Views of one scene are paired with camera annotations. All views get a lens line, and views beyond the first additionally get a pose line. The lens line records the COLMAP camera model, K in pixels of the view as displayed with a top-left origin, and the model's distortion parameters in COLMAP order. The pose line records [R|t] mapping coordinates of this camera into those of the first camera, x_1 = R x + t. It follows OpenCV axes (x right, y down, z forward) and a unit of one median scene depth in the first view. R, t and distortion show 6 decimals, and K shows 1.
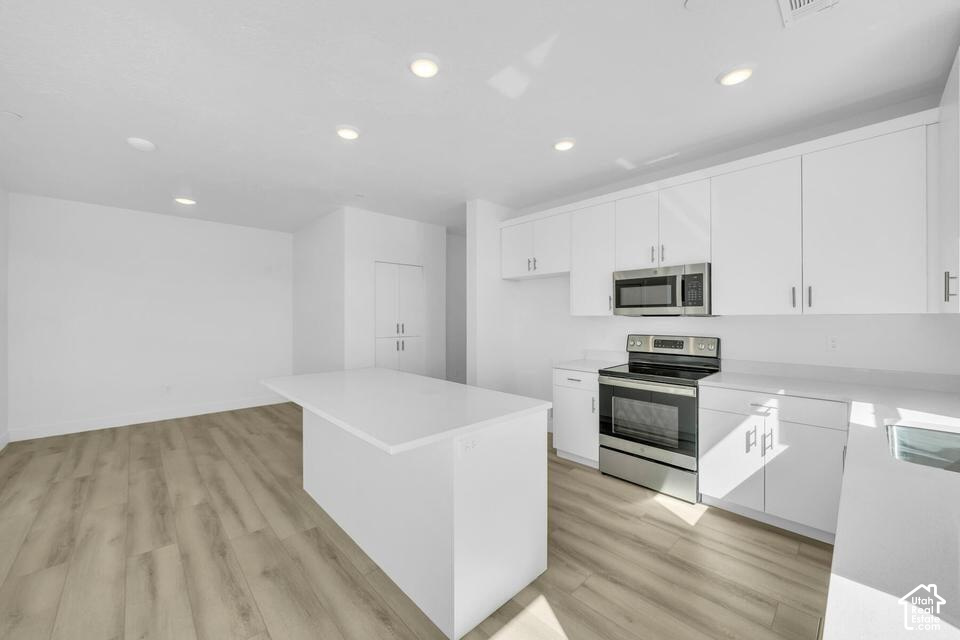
lens RADIAL K [[371.9, 0, 480.0], [0, 371.9, 320.0], [0, 0, 1]] dist [-0.013758, 0.000231]
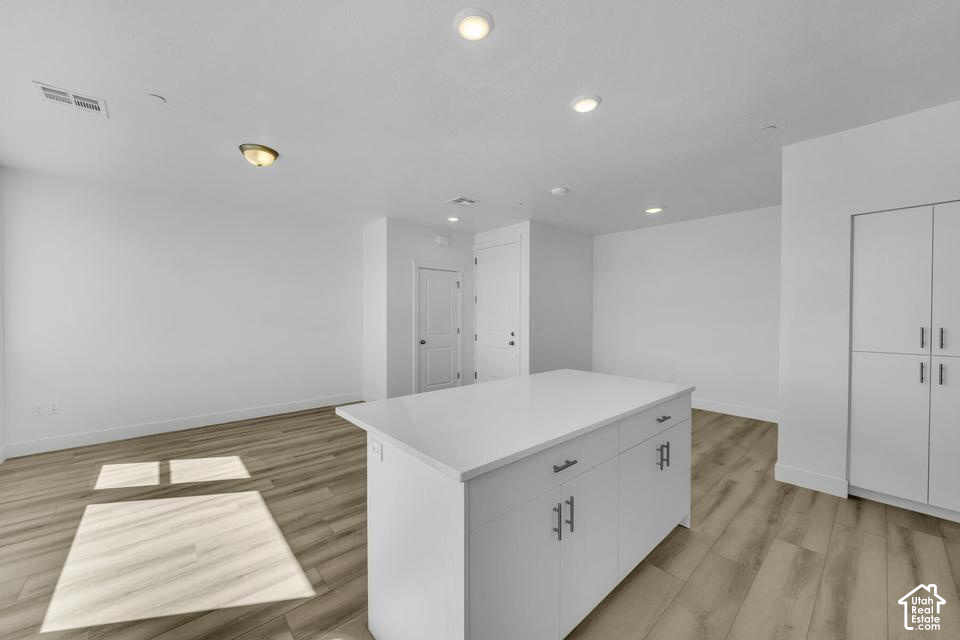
lens RADIAL K [[371.9, 0, 480.0], [0, 371.9, 320.0], [0, 0, 1]] dist [-0.013758, 0.000231]
pose [[-0.019611, 0.015475, -0.999688, 0.582574], [-0.009859, 0.999829, 0.015670, -0.007024], [0.999759, 0.010163, -0.019455, 0.852485]]
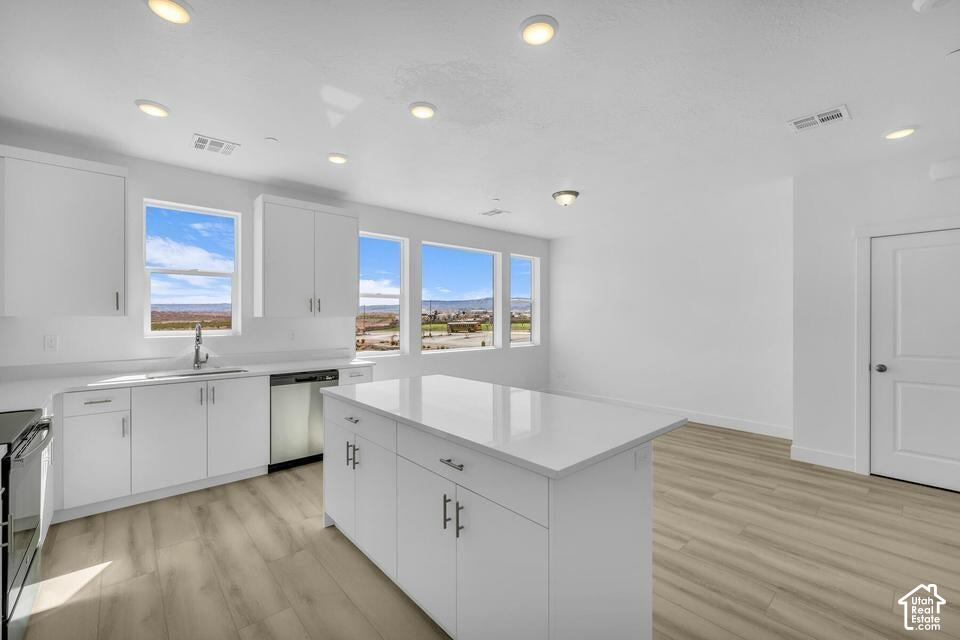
lens RADIAL K [[387.9, 0, 473.2], [0, 387.9, 323.7], [0, 0, 1]] dist [-0.016631, 0.000089]
pose [[-0.998785, 0.000011, 0.049273, -0.292300], [0.000843, 0.999857, 0.016862, -0.008465], [-0.049266, 0.016883, -0.998643, 1.761340]]
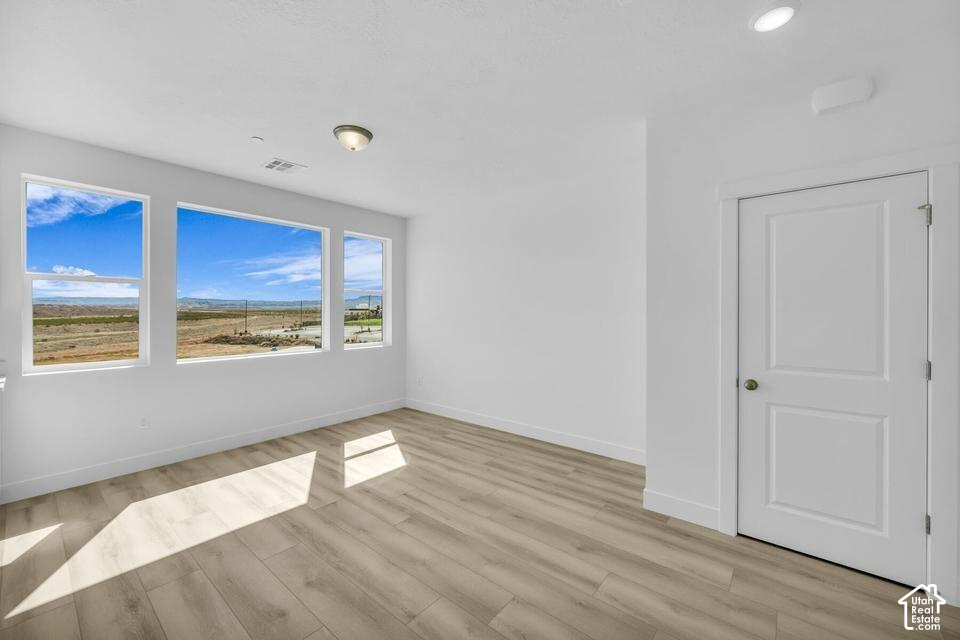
lens RADIAL K [[371.9, 0, 480.0], [0, 371.9, 320.0], [0, 0, 1]] dist [-0.013758, 0.000231]
pose [[-0.993542, 0.000335, -0.113465, -0.837081], [-0.002056, 0.999778, 0.020958, -0.007772], [0.113447, 0.021056, -0.993321, 1.236108]]
